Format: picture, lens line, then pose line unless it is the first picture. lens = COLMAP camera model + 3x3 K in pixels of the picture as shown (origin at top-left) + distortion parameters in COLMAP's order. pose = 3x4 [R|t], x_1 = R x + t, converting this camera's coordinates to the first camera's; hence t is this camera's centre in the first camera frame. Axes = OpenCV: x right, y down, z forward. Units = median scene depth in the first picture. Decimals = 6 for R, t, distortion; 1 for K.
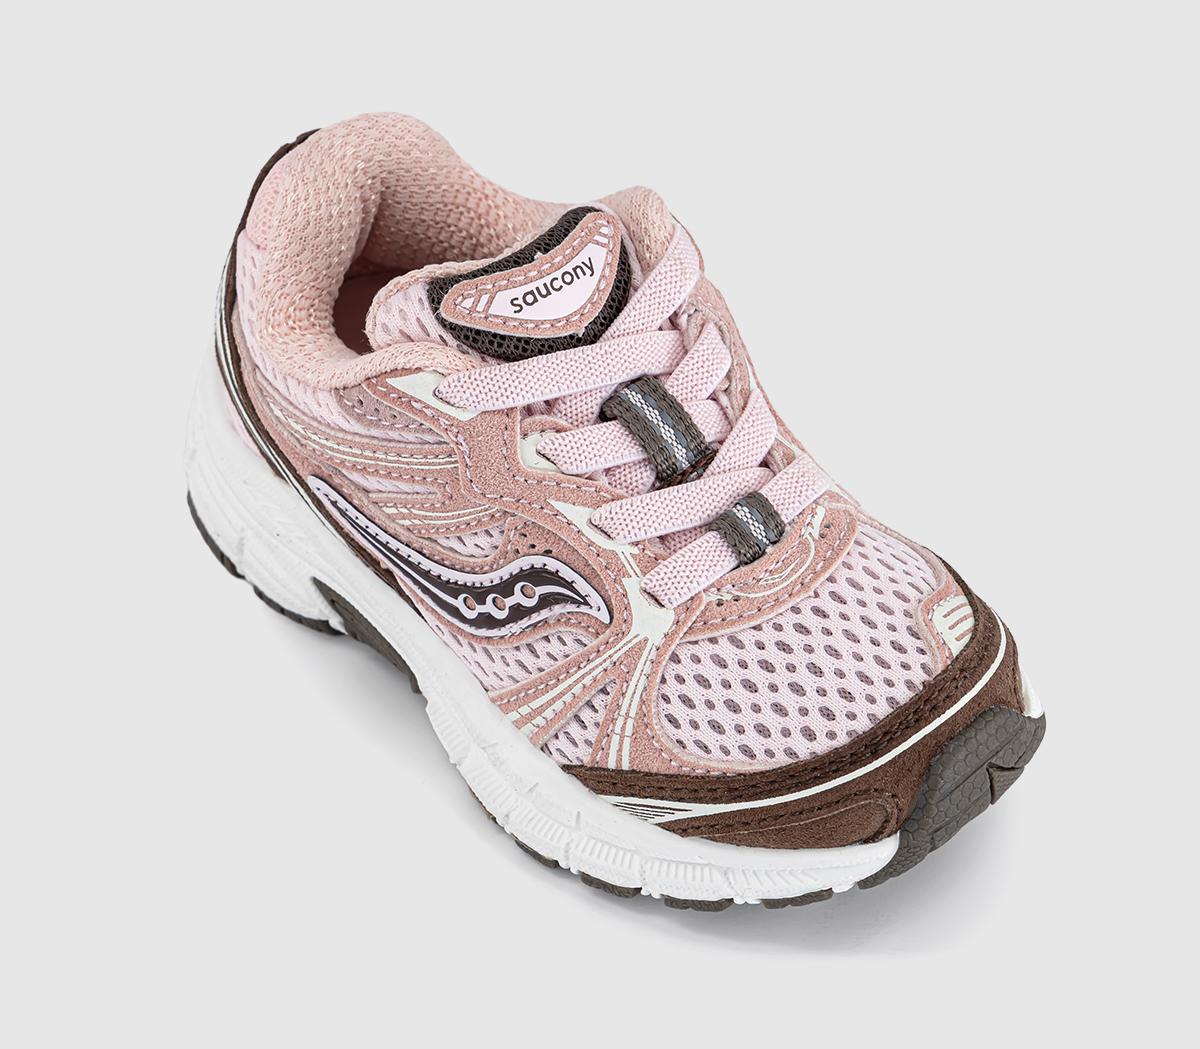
lens RADIAL K [[4593.1, 0, 601.5], [0, 4593.1, 525.8], [0, 0, 1]] dist [-0.091671, 0.000000]
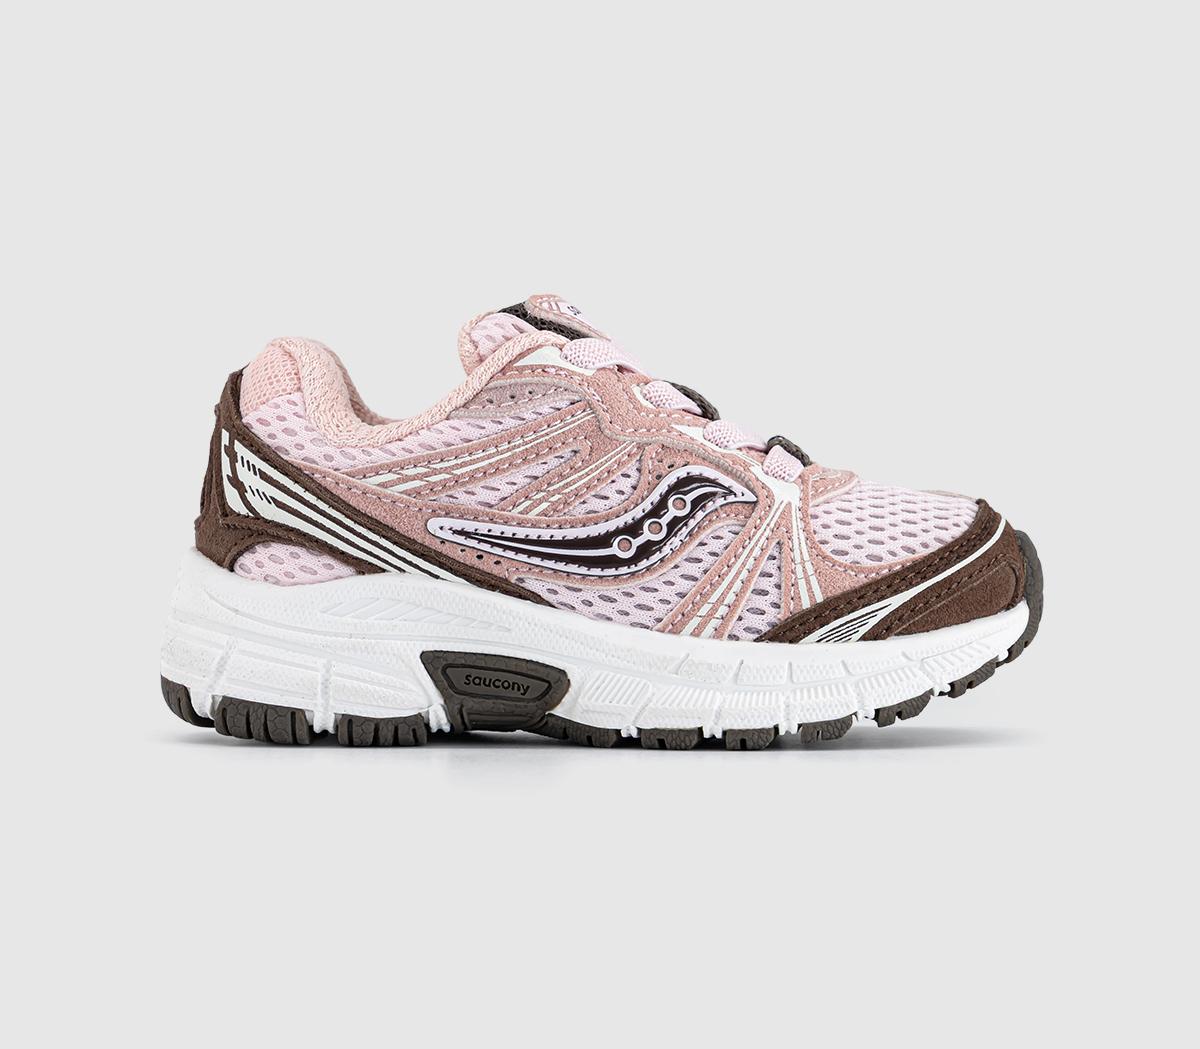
lens RADIAL K [[4236.7, 0, 598.8], [0, 4236.7, 526.2], [0, 0, 1]] dist [-0.016874, 0.000000]
pose [[0.715086, -0.006128, 0.699010, -0.799060], [0.486276, 0.722726, -0.491124, 0.548018], [-0.502183, 0.691108, 0.519791, 0.451958]]
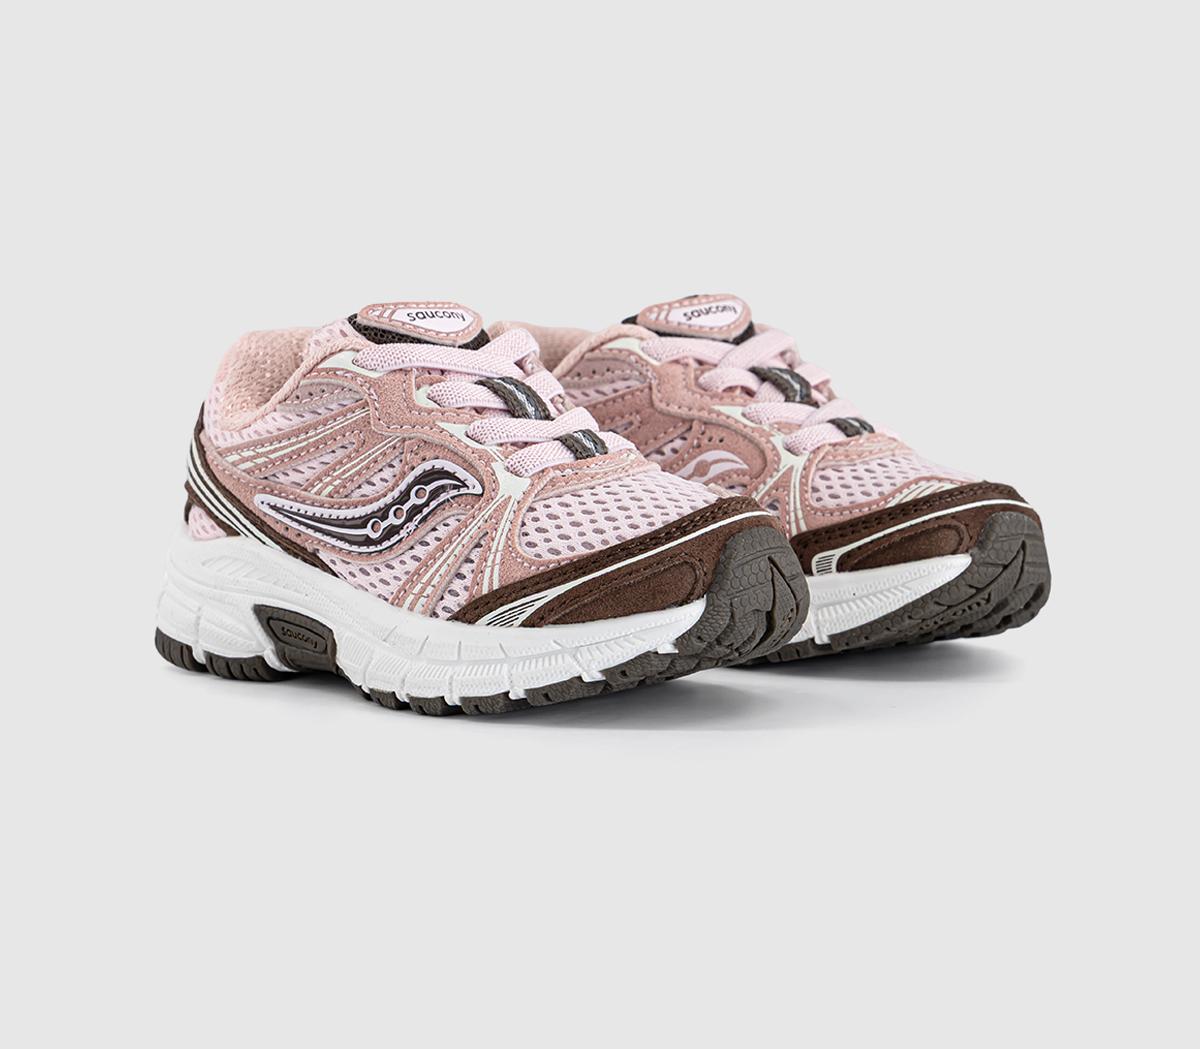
lens RADIAL K [[3435.5, 0, 598.8], [0, 3435.5, 520.3], [0, 0, 1]] dist [0.019944, 0.000000]
pose [[0.997863, 0.000958, 0.065339, -0.029995], [0.040265, 0.778502, -0.626350, 0.661024], [-0.051466, 0.627642, 0.776799, 0.219335]]
